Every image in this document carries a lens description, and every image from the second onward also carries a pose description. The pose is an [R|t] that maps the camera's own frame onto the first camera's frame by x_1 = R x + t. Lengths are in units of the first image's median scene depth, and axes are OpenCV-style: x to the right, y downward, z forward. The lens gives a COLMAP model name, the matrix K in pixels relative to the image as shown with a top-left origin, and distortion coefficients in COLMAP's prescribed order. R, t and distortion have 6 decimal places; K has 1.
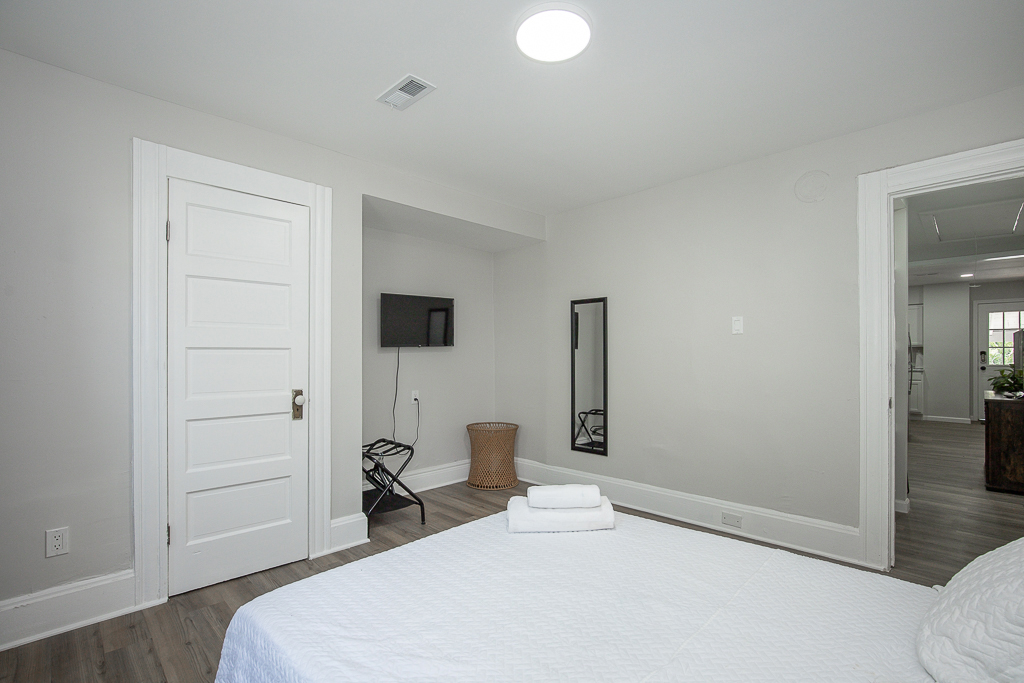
lens RADIAL K [[473.3, 0, 511.4], [0, 473.3, 349.9], [0, 0, 1]] dist [-0.019086, 0.000009]
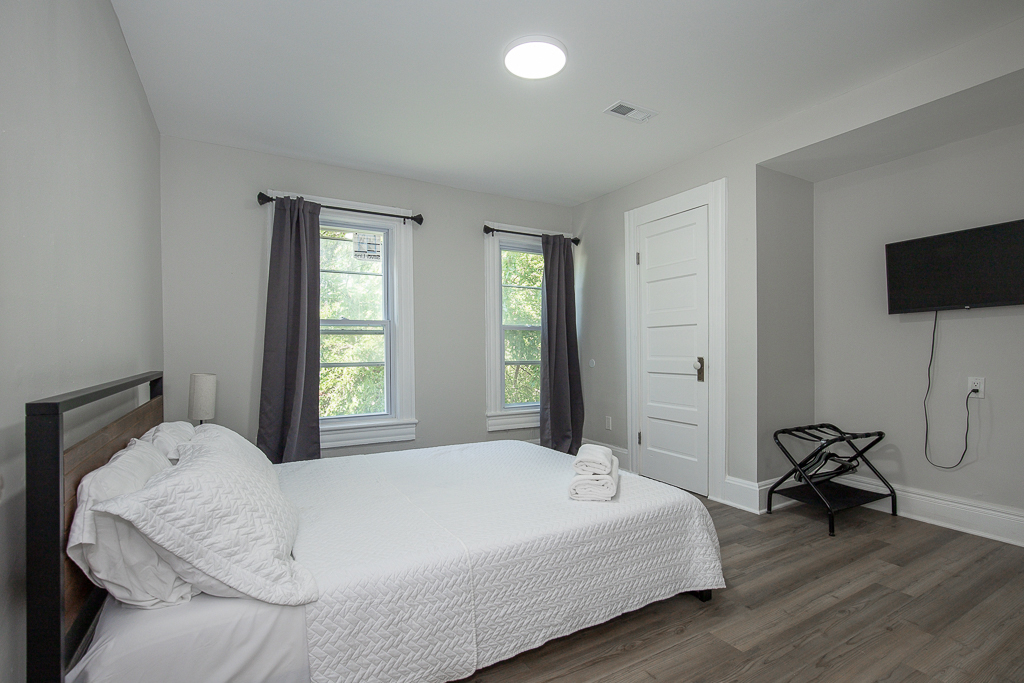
lens RADIAL K [[473.3, 0, 512.6], [0, 473.3, 347.7], [0, 0, 1]] dist [-0.019086, 0.000009]
pose [[-0.271739, -0.013803, -0.962272, 0.827247], [0.012594, 0.999761, -0.017897, 0.072233], [0.962289, -0.016982, -0.271500, 0.821931]]
